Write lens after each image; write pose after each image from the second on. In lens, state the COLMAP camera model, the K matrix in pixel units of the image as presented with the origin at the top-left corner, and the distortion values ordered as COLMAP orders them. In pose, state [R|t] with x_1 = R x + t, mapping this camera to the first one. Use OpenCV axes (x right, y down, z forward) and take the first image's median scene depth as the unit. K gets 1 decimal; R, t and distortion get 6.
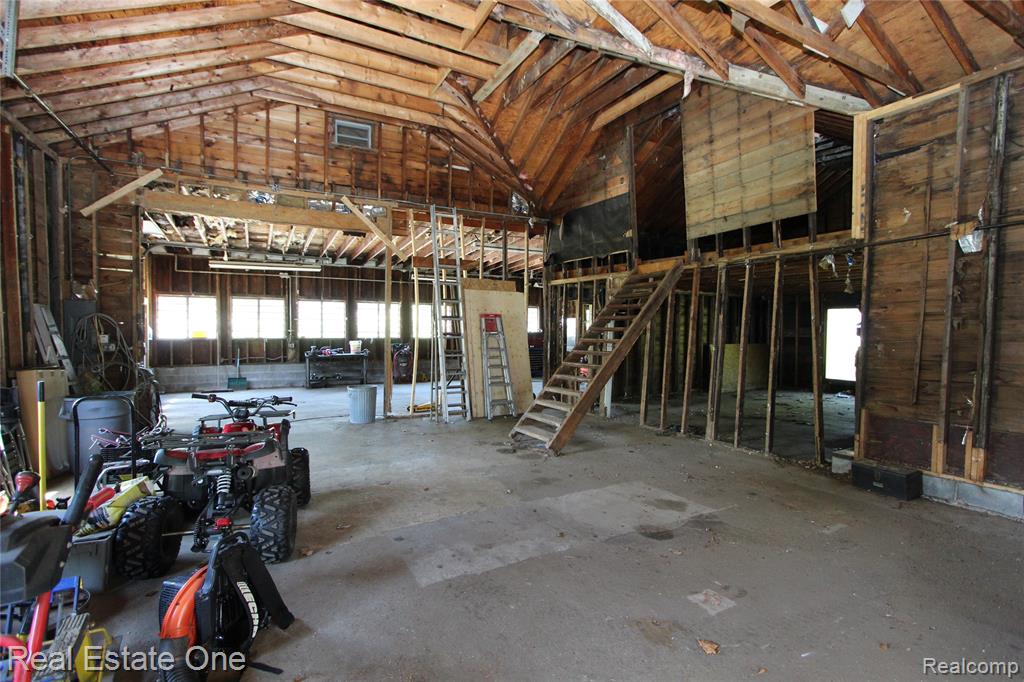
lens RADIAL K [[477.9, 0, 512.0], [0, 477.9, 340.5], [0, 0, 1]] dist [-0.004509, -0.000312]
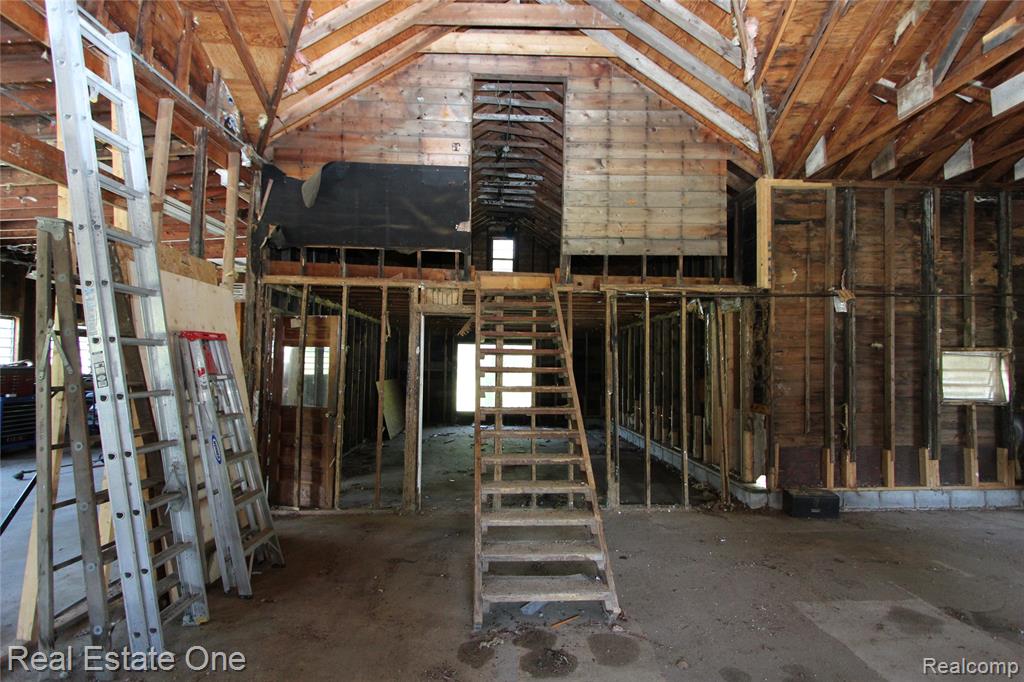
lens RADIAL K [[477.9, 0, 511.7], [0, 477.9, 337.9], [0, 0, 1]] dist [-0.004509, -0.000312]
pose [[0.451547, 0.042616, 0.891229, -0.452748], [0.011772, 0.998487, -0.053710, -0.039849], [-0.892170, 0.034744, 0.450362, 0.893396]]
